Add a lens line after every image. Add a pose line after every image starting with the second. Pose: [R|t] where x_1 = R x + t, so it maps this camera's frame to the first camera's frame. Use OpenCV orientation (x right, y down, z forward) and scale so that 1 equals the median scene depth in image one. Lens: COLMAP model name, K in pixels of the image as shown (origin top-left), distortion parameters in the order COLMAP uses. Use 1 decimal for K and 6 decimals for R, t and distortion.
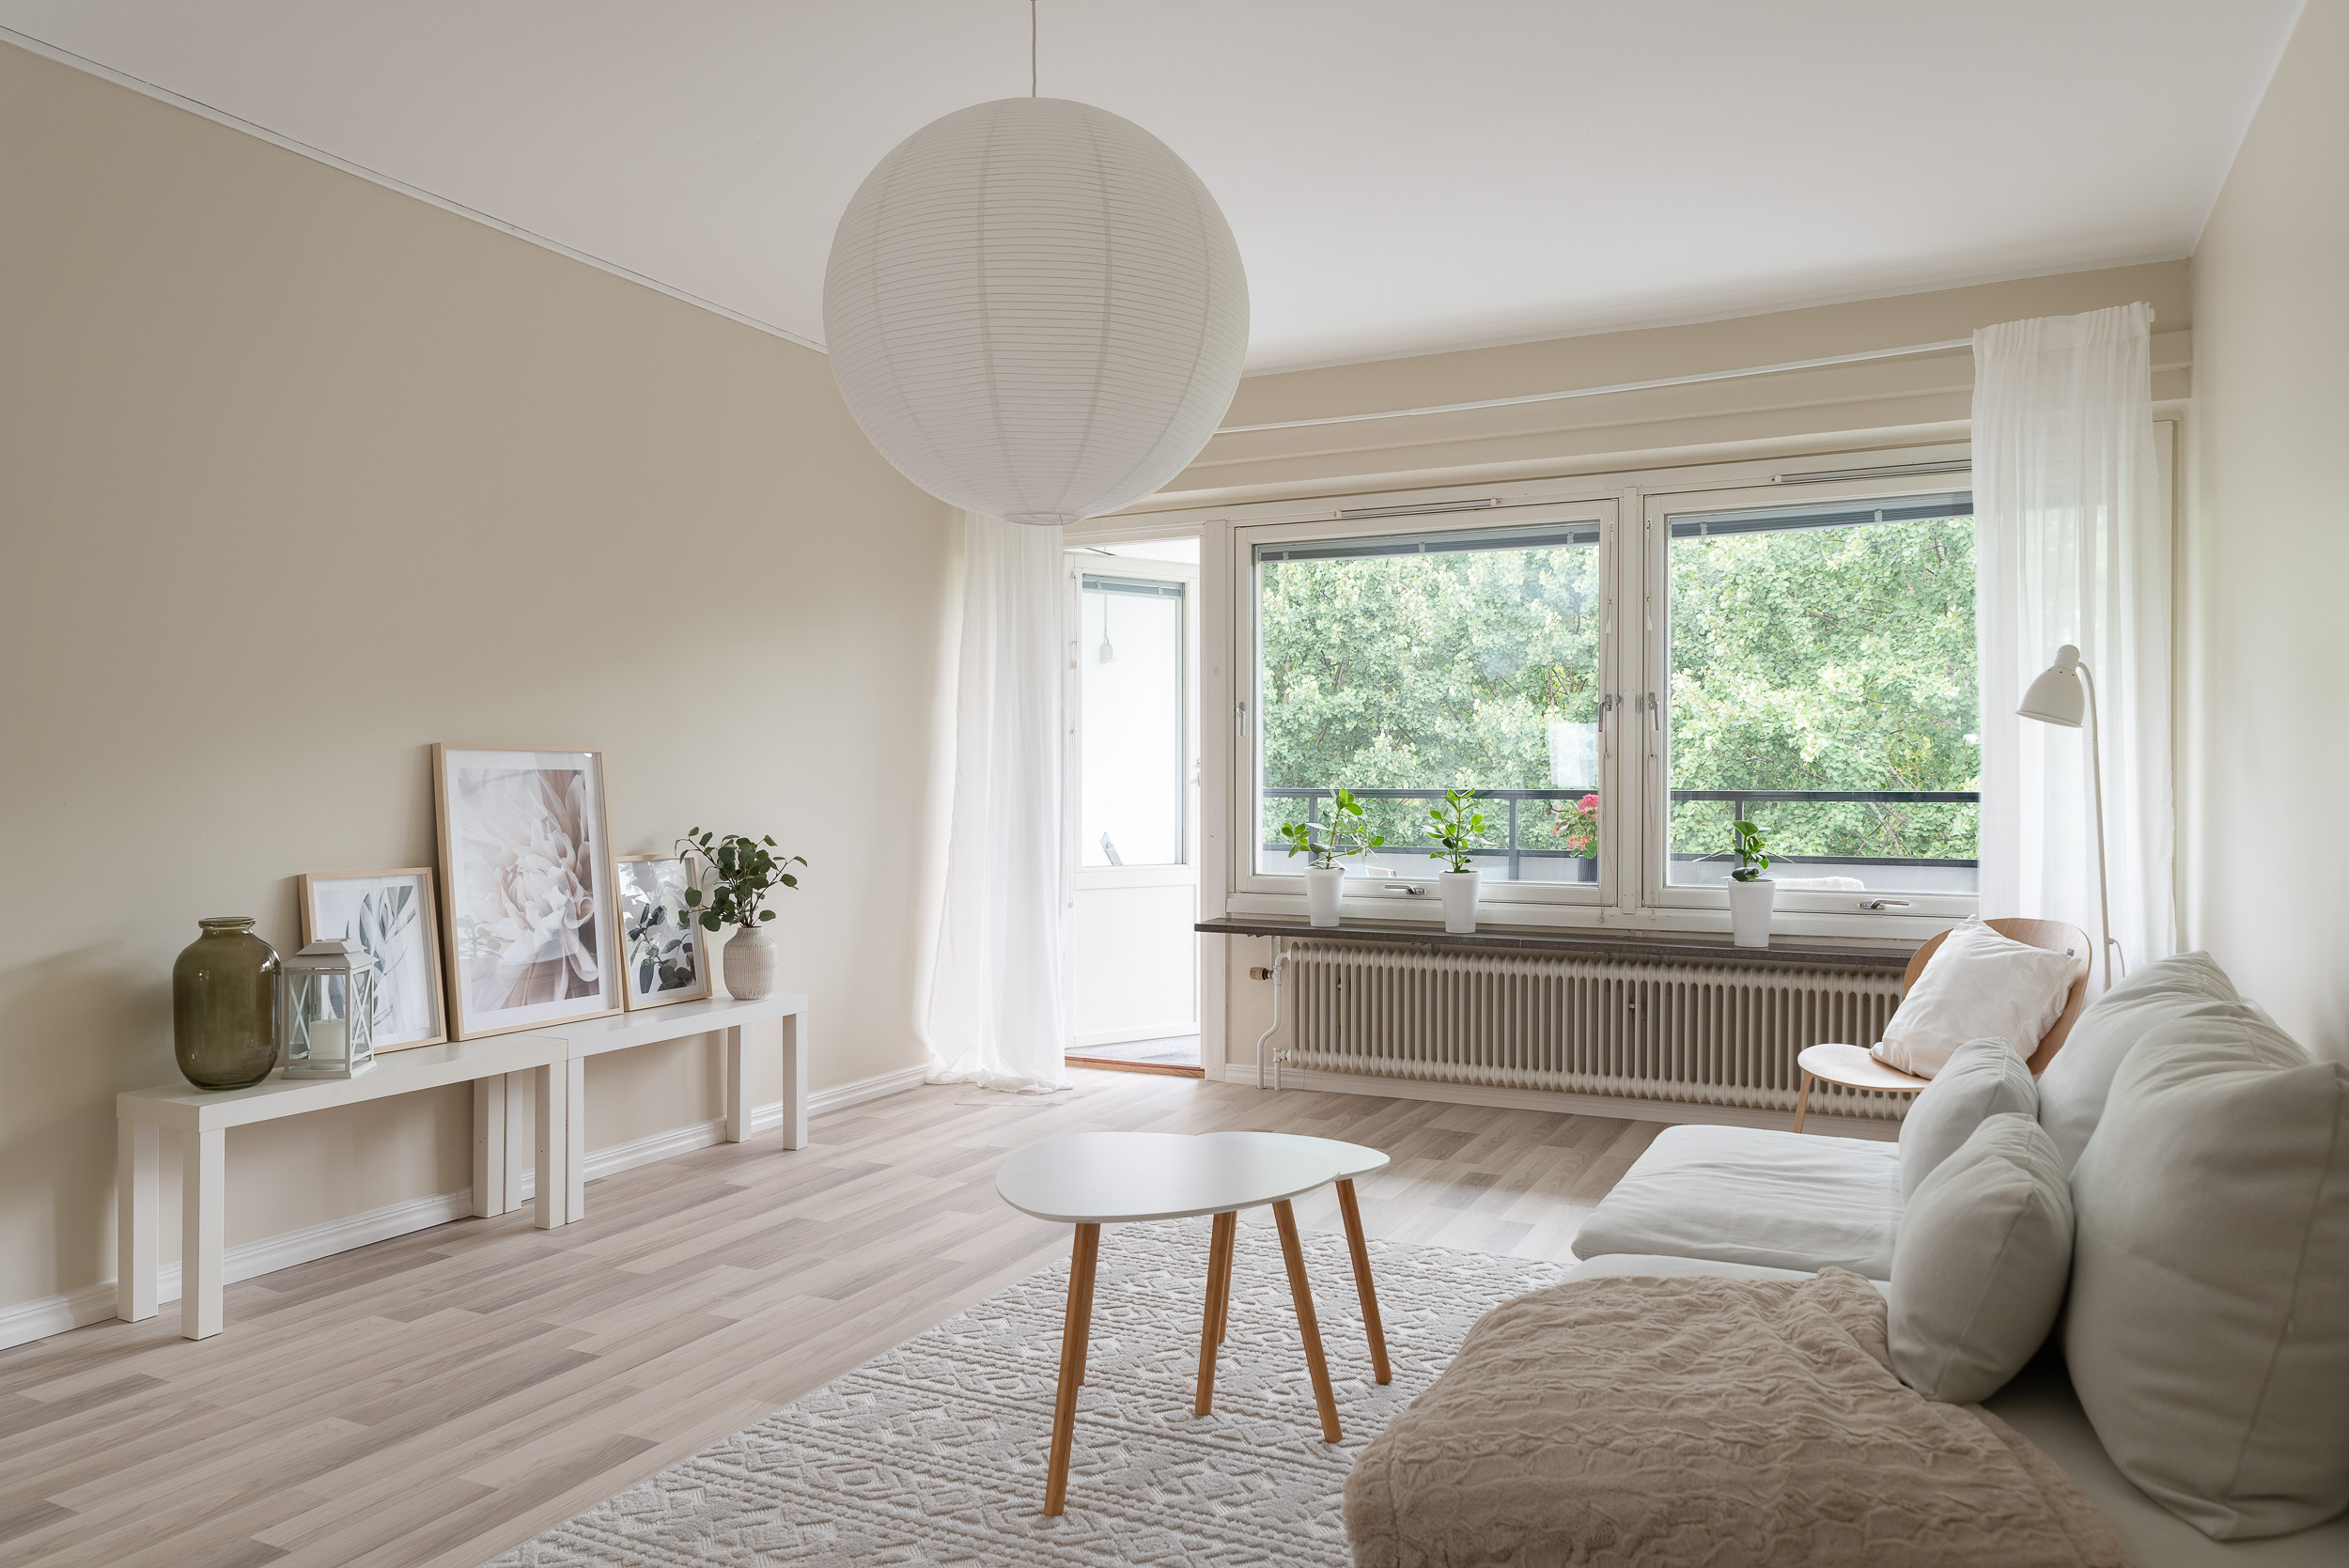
lens RADIAL K [[1577.8, 0, 1156.6], [0, 1577.8, 788.3], [0, 0, 1]] dist [0.003261, -0.005494]
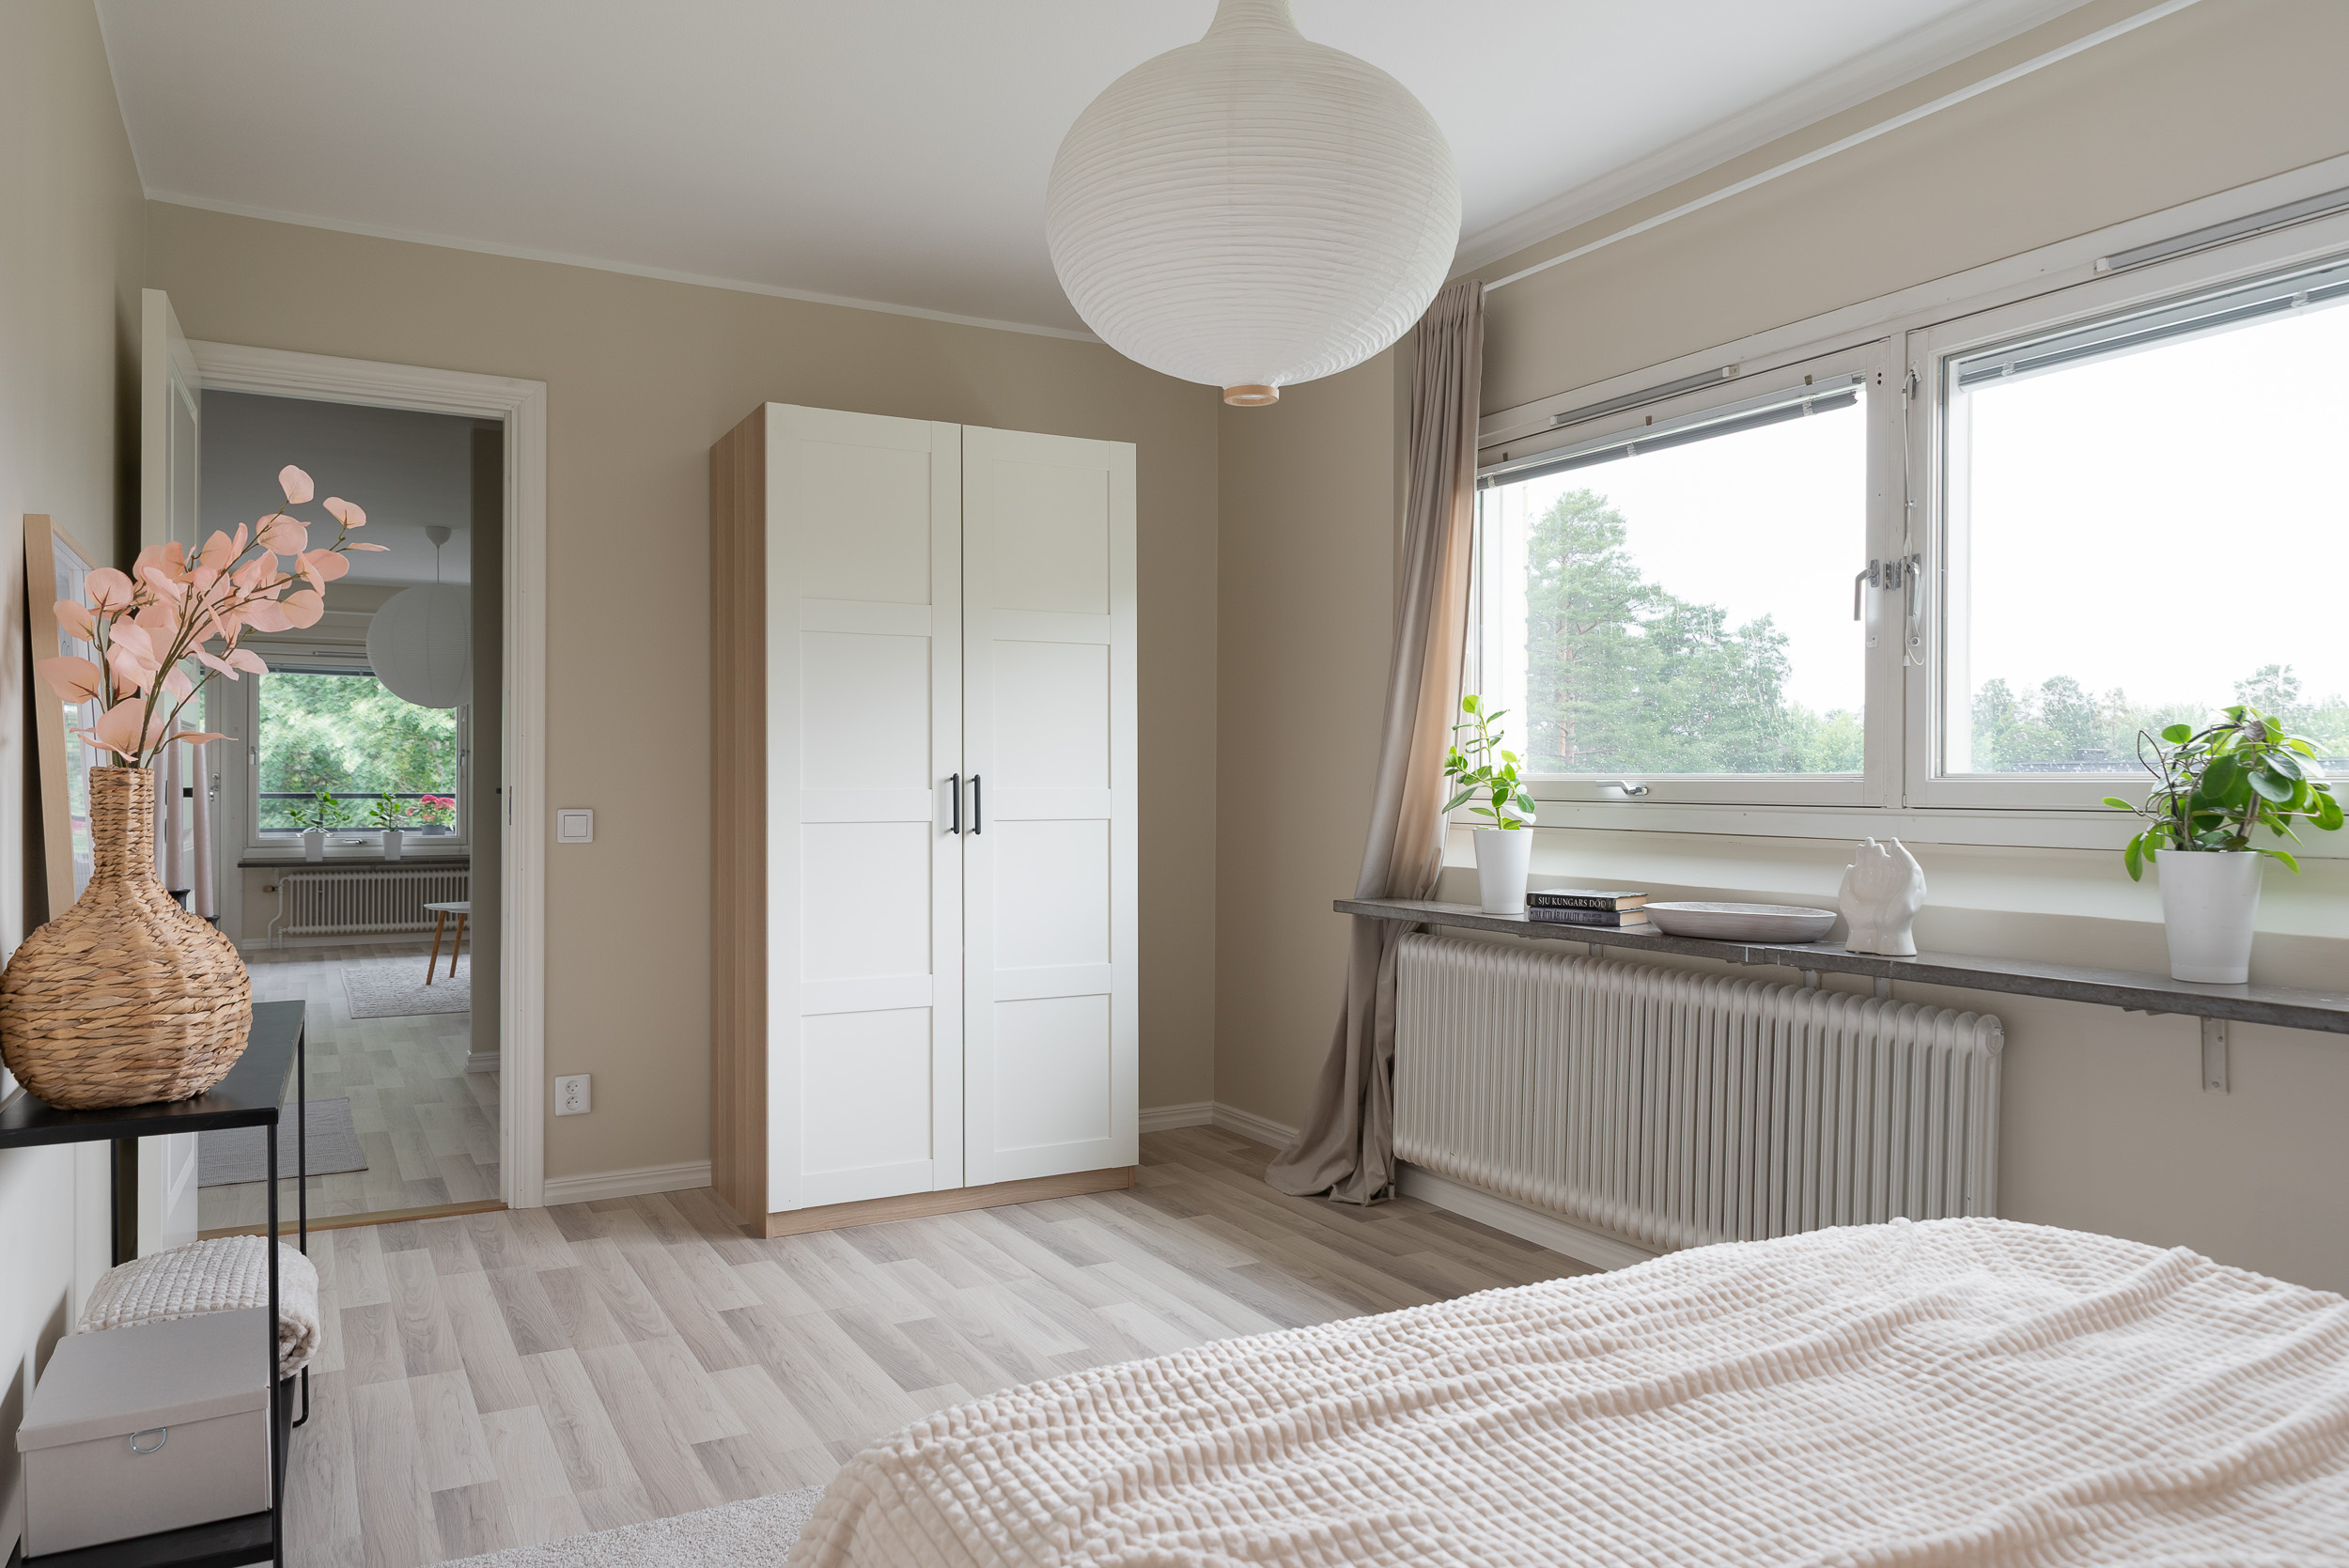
lens RADIAL K [[1577.8, 0, 1185.7], [0, 1577.8, 781.9], [0, 0, 1]] dist [0.003261, -0.005494]
pose [[0.555189, 0.004808, 0.831710, -1.152826], [0.000932, 0.999979, -0.006403, 0.000998], [-0.831724, 0.004330, 0.555173, -1.250895]]
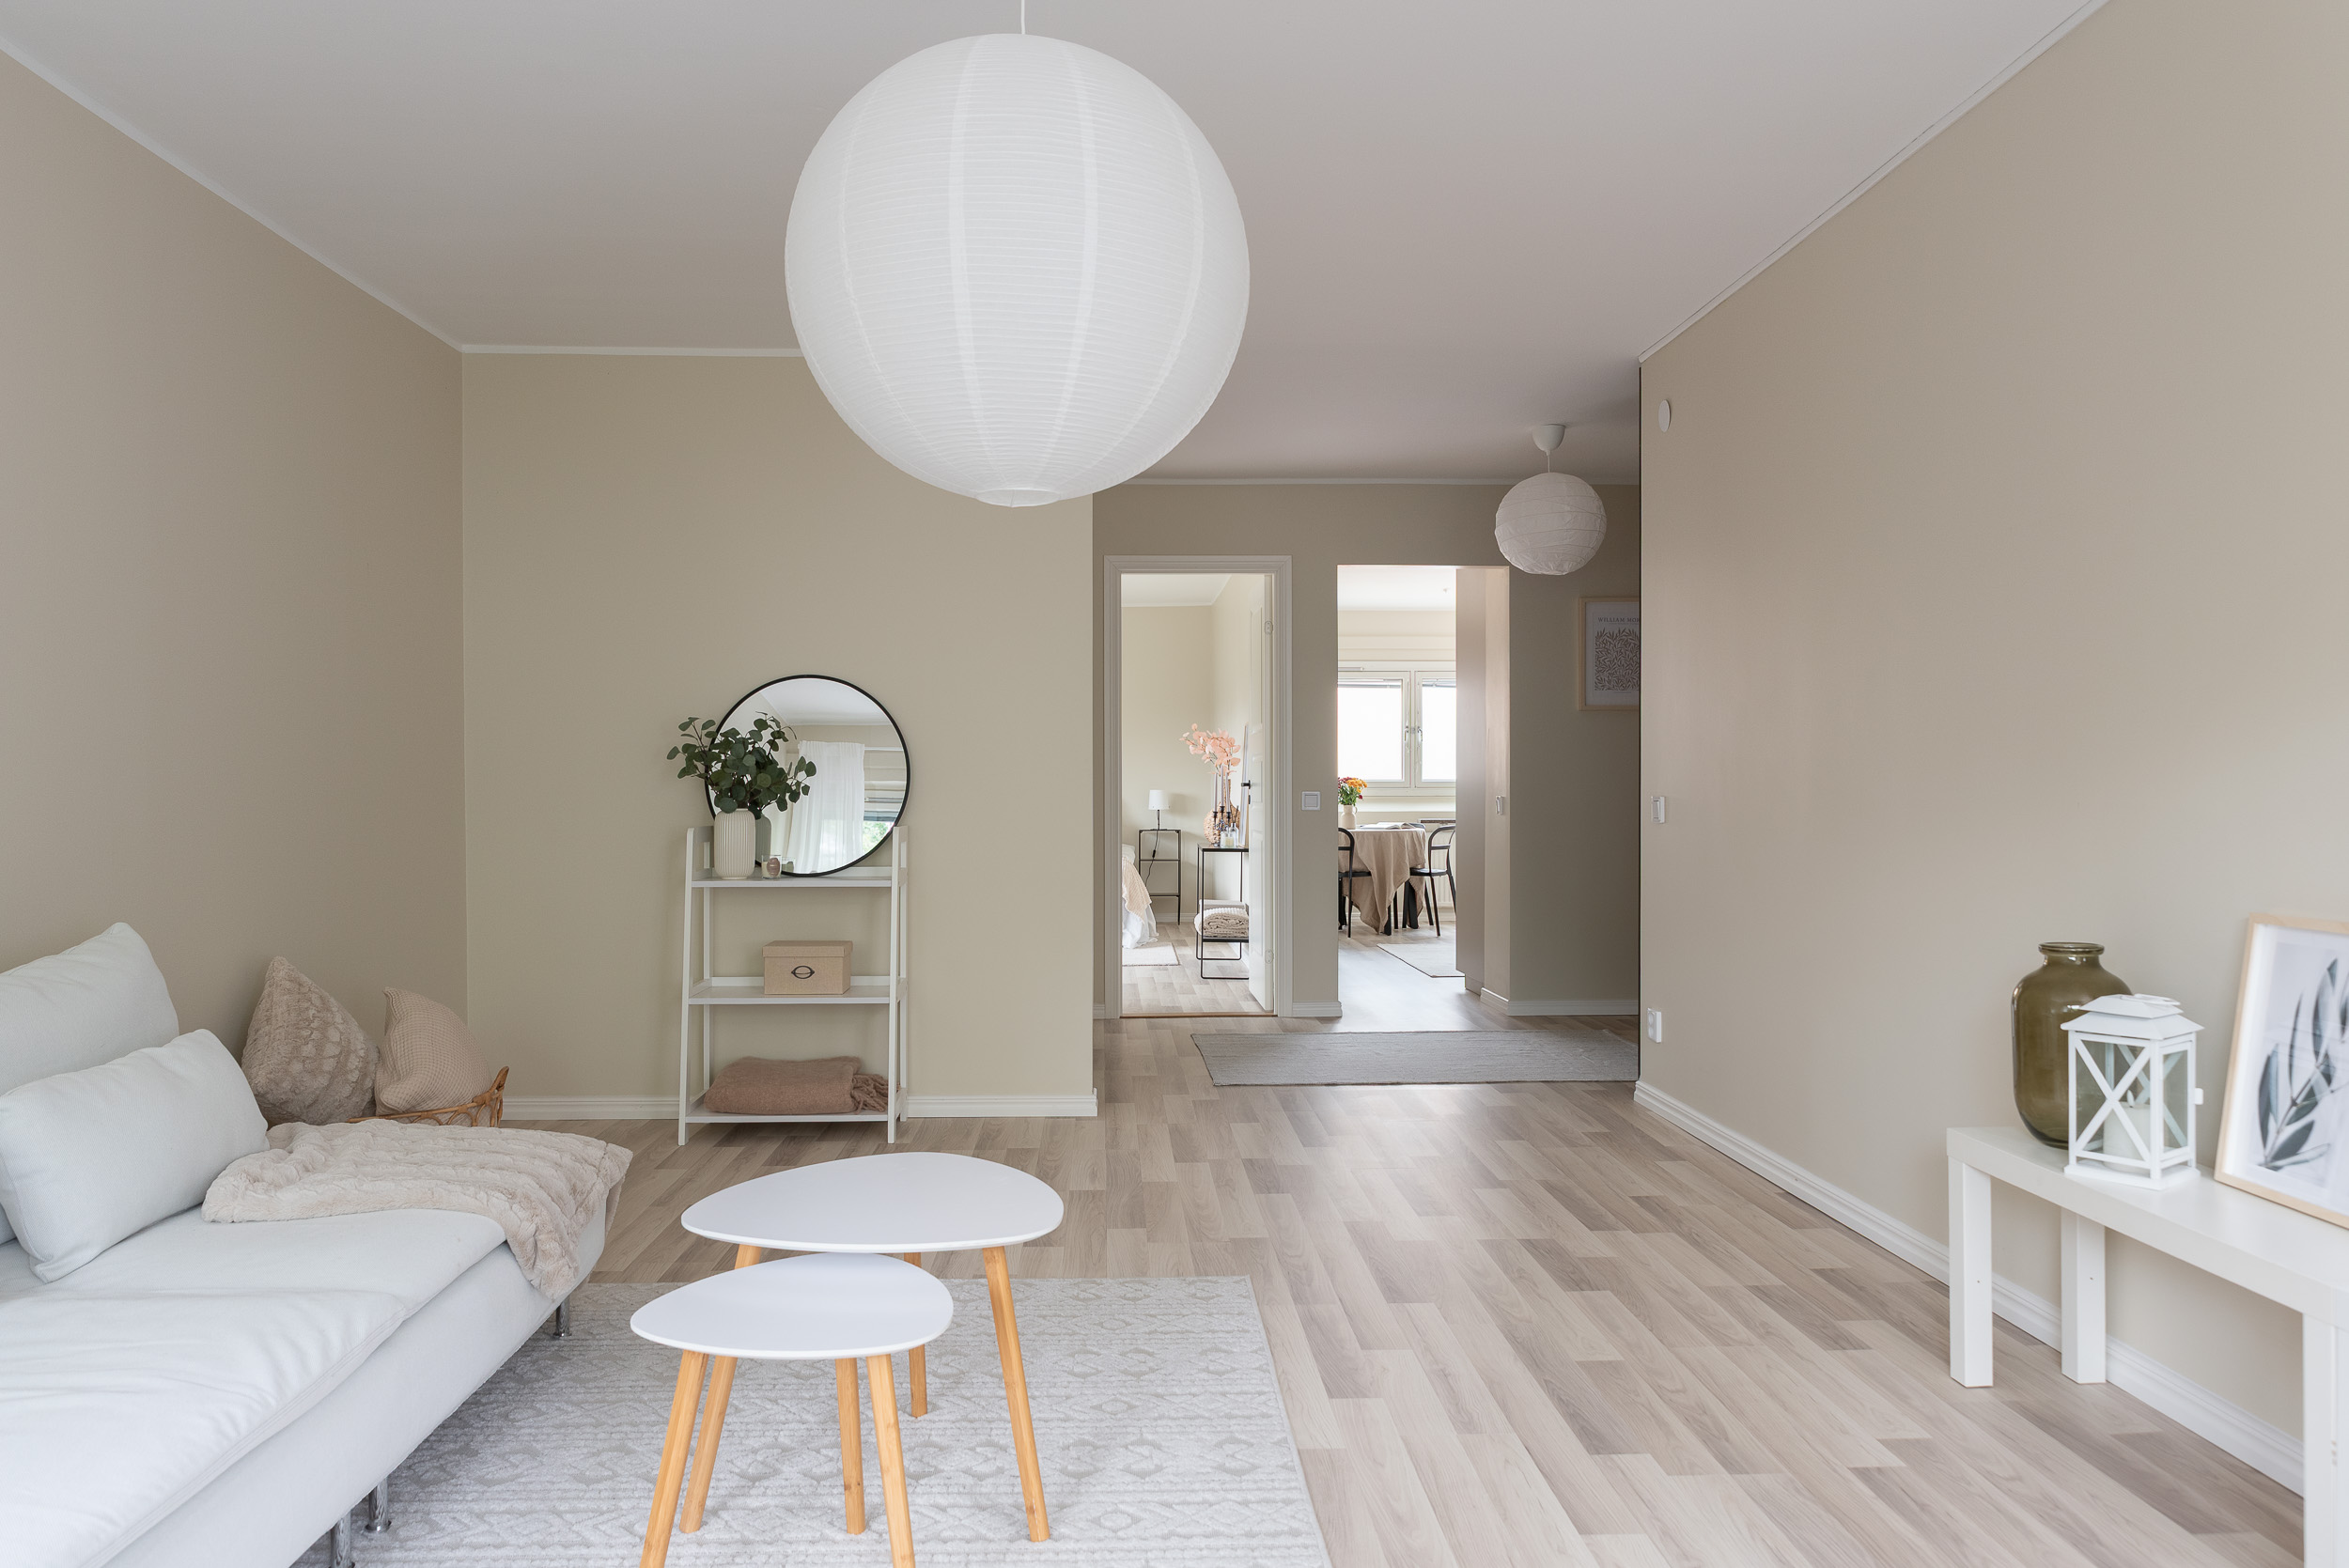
lens RADIAL K [[1495.1, 0, 1181.3], [0, 1495.1, 791.3], [0, 0, 1]] dist [0.001101, 0.001409]
pose [[-0.871611, 0.000261, -0.490198, 0.164927], [0.004228, 0.999967, -0.006985, 0.001068], [0.490180, -0.008161, -0.871583, 1.083656]]
